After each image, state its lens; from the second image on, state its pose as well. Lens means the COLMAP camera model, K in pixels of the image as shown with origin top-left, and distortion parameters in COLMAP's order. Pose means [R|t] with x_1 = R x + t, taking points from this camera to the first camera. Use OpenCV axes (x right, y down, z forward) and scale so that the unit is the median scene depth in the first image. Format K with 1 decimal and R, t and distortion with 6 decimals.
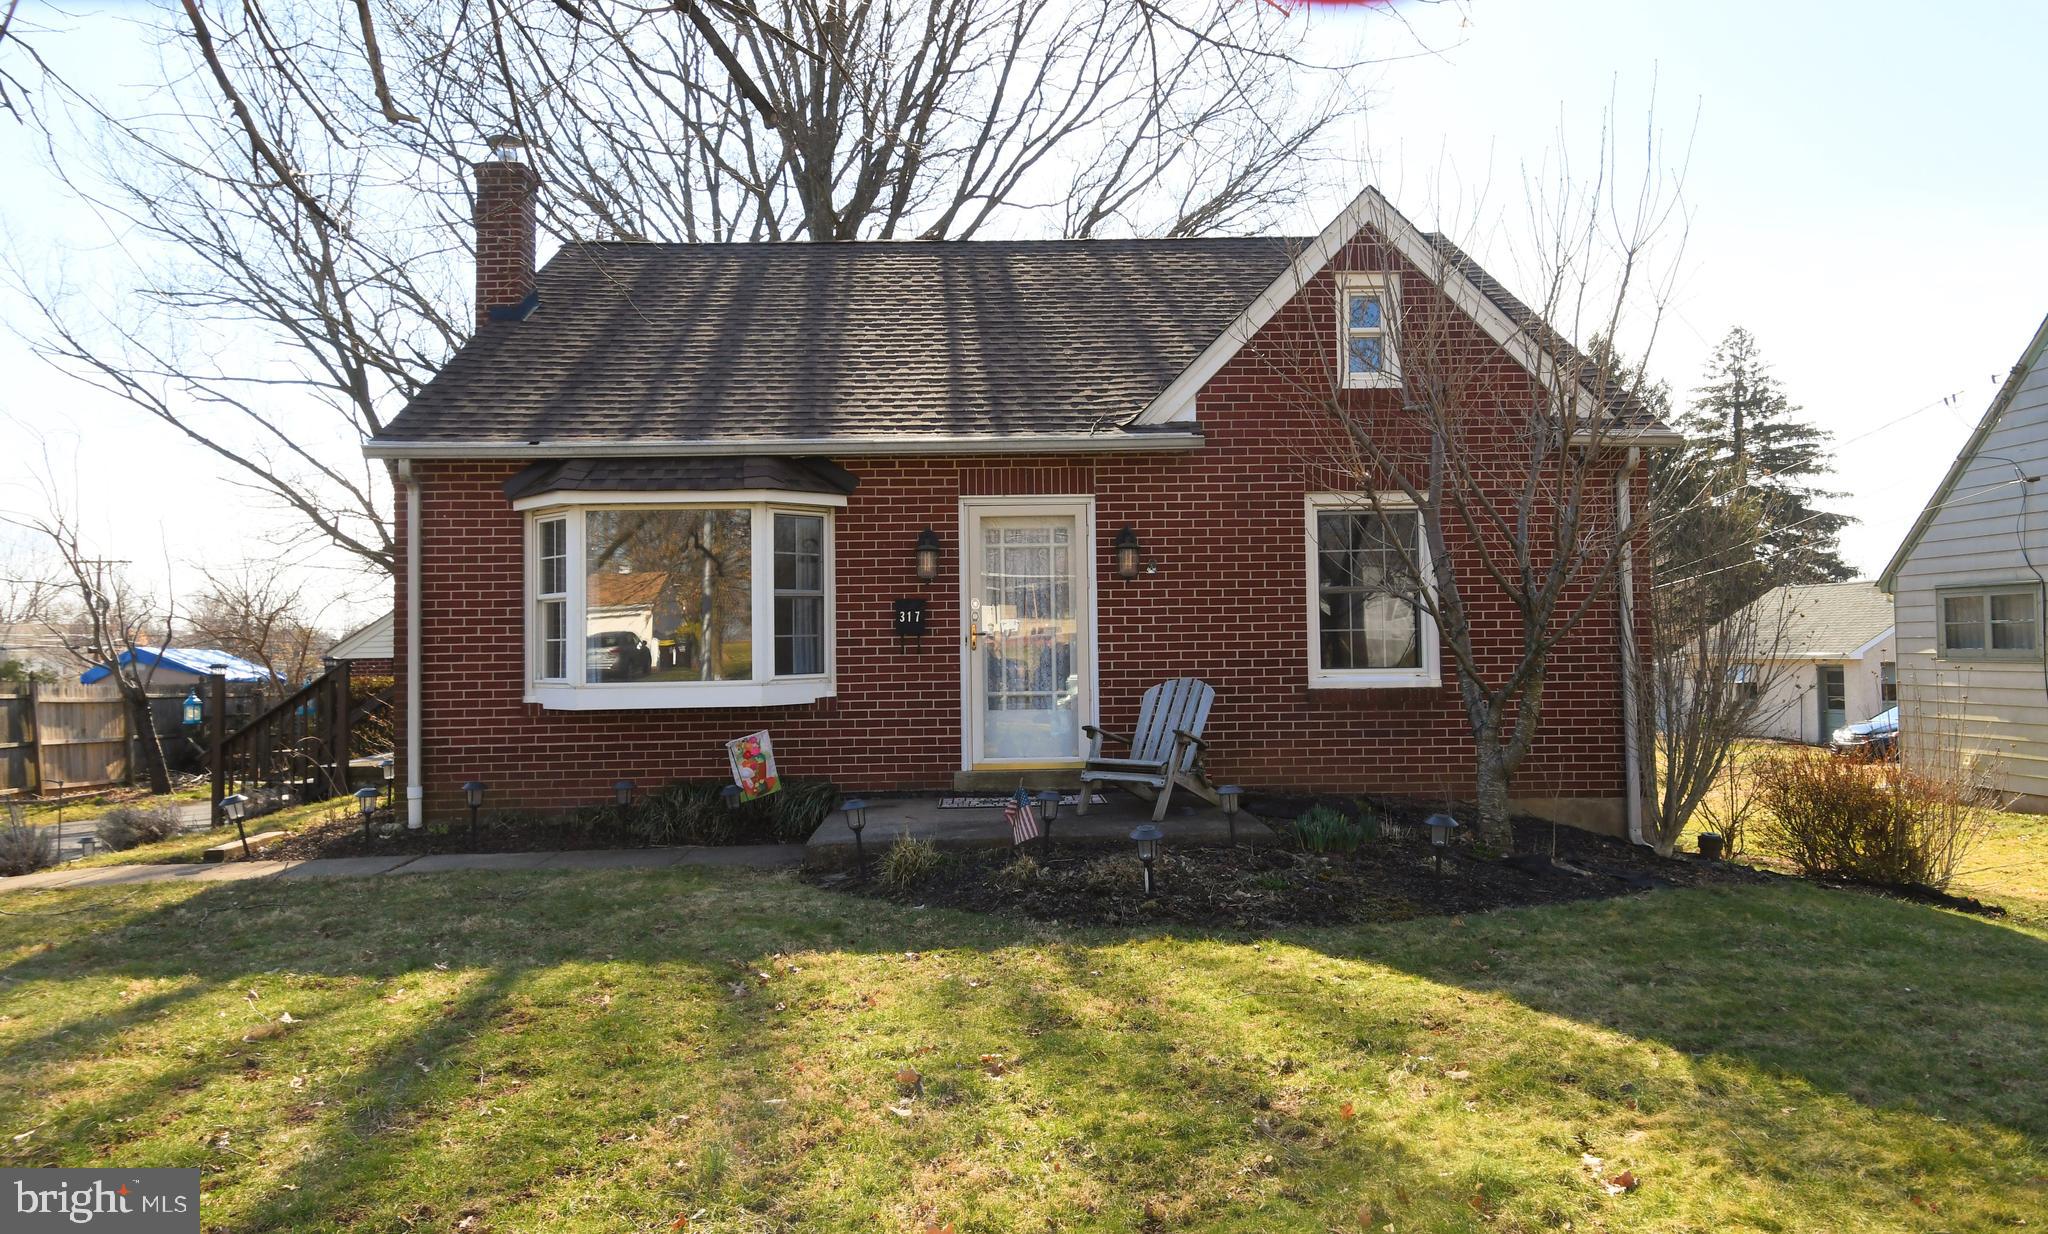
lens RADIAL K [[1353.2, 0, 1024.0], [0, 1353.2, 617.0], [0, 0, 1]] dist [0.038515, -0.000248]
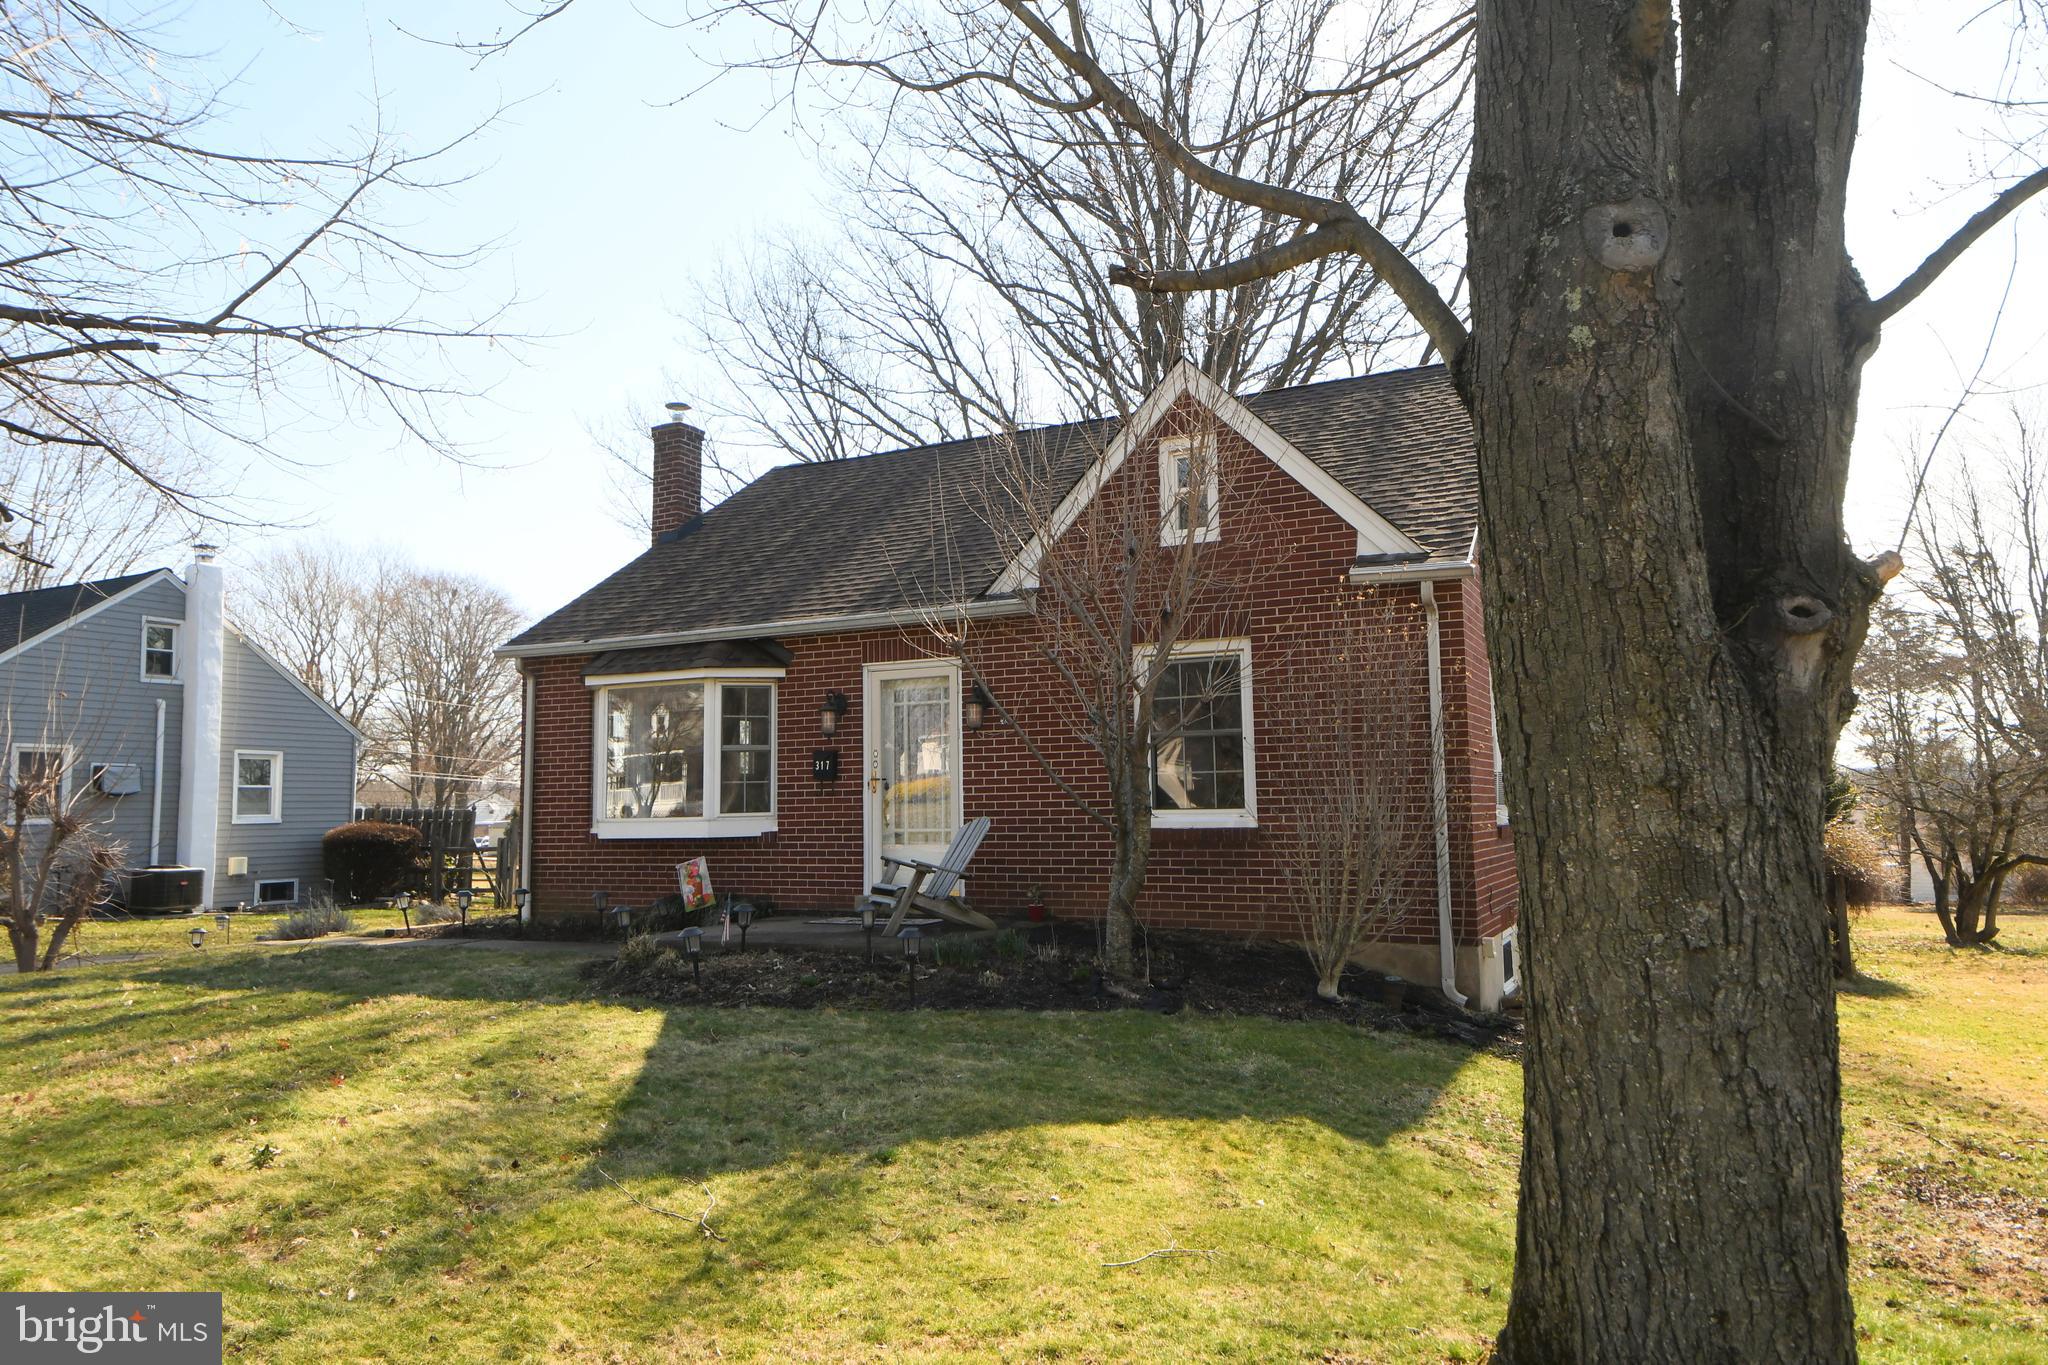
lens RADIAL K [[1395.5, 0, 1031.5], [0, 1395.5, 656.1], [0, 0, 1]] dist [0.002459, -0.000650]
pose [[0.872163, -0.051024, -0.486547, 0.686691], [0.017167, 0.997126, -0.073795, -0.002476], [0.488914, 0.056009, 0.870532, -0.004154]]
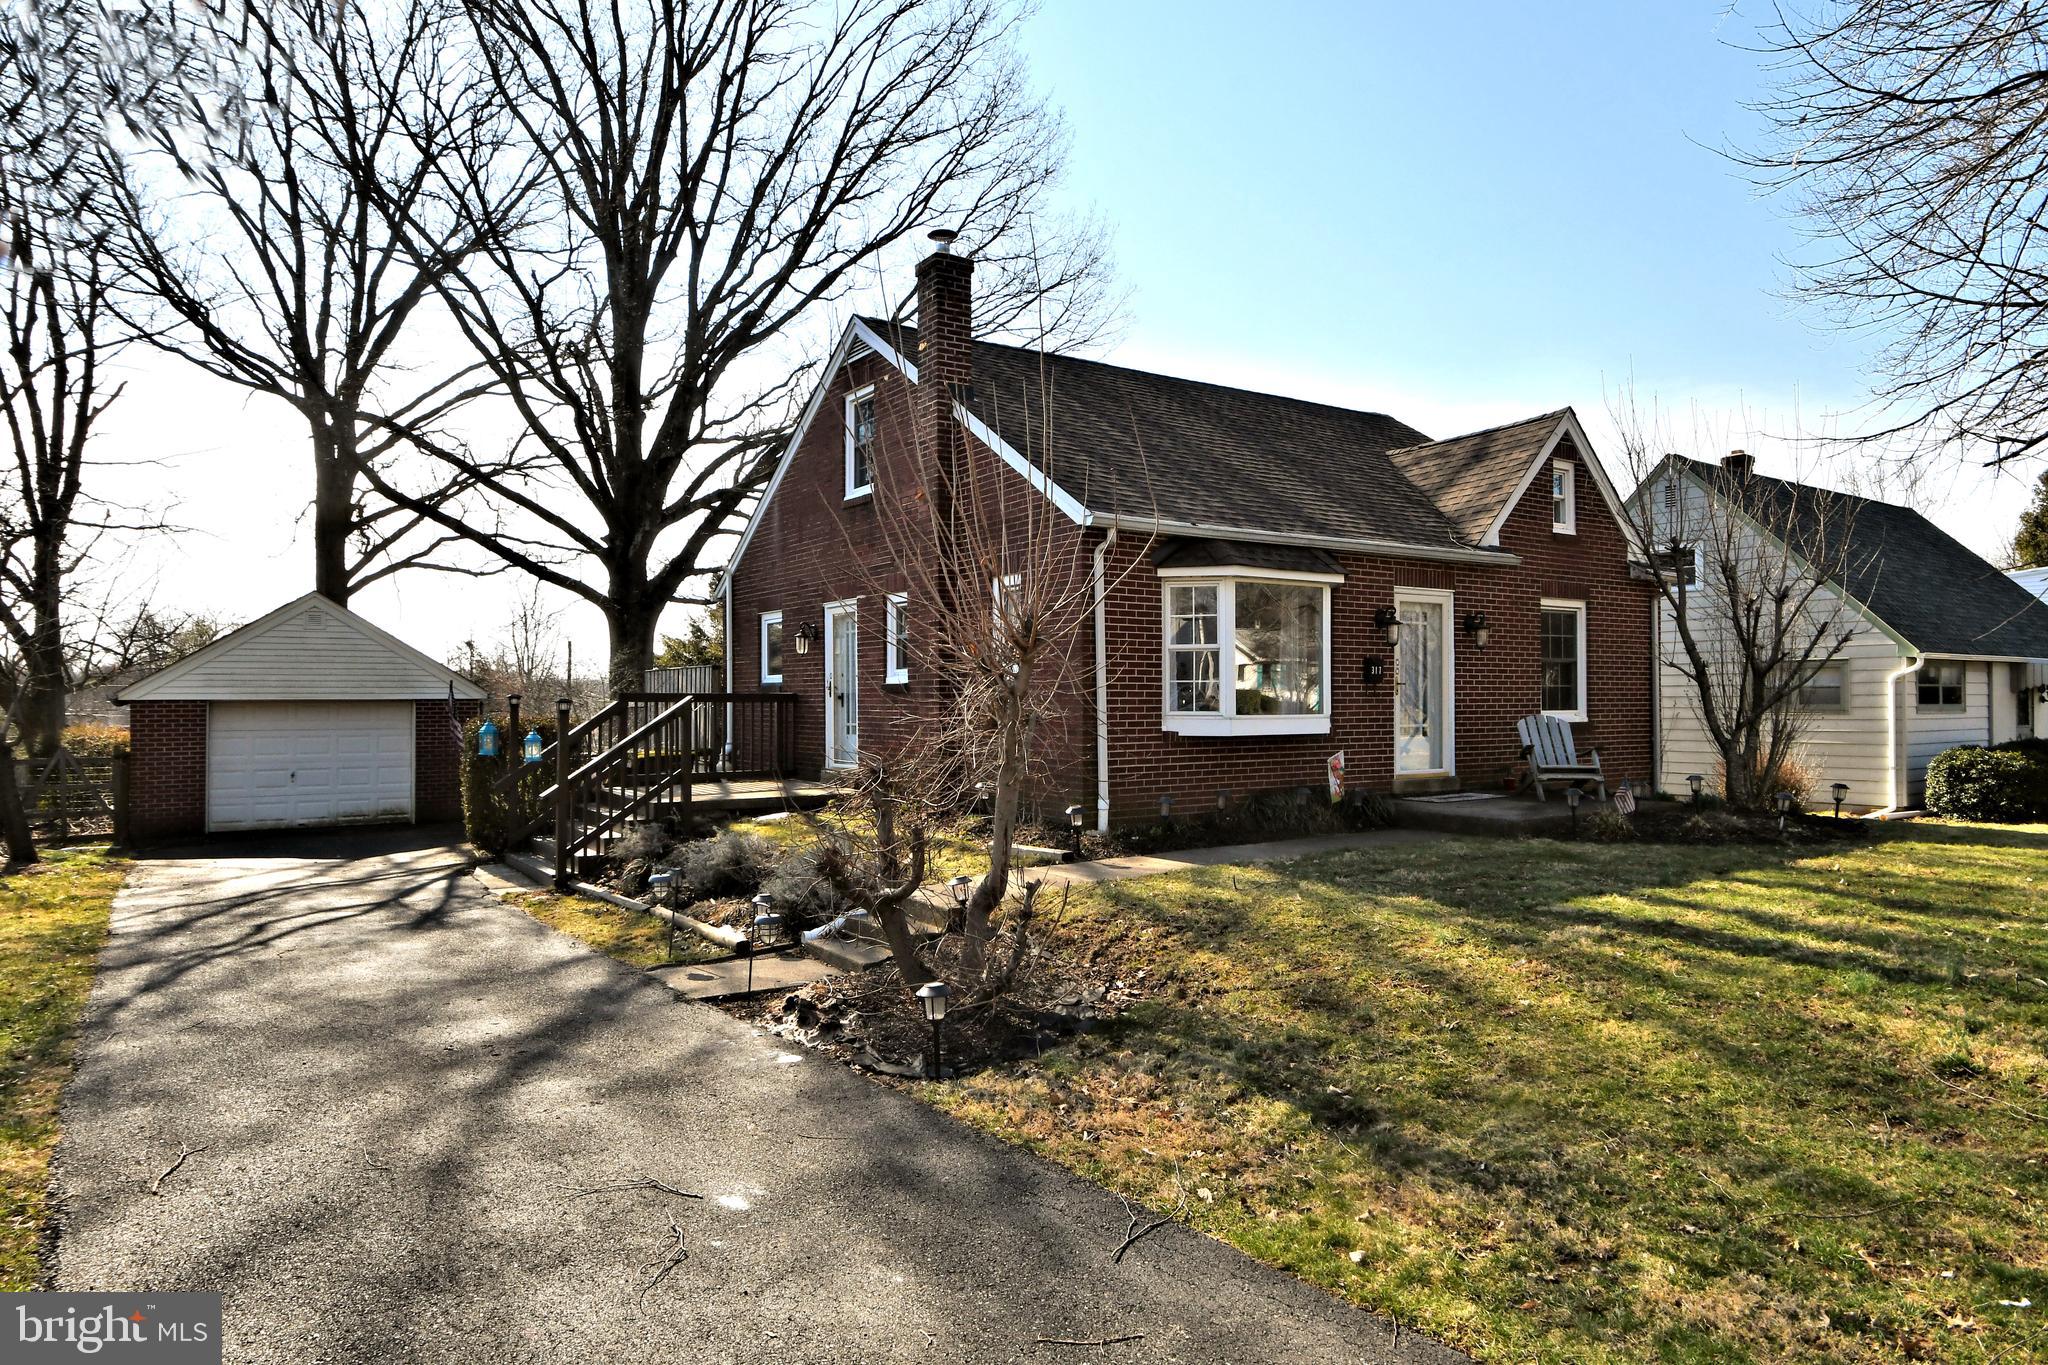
lens RADIAL K [[1224.9, 0, 1024.0], [0, 1224.9, 682.5], [0, 0, 1]] dist [0.002069, 0.000132]
pose [[0.858269, 0.021988, 0.512729, -1.034369], [-0.024478, 0.999699, -0.001897, 0.023392], [-0.512616, -0.010923, 0.858548, 0.098396]]
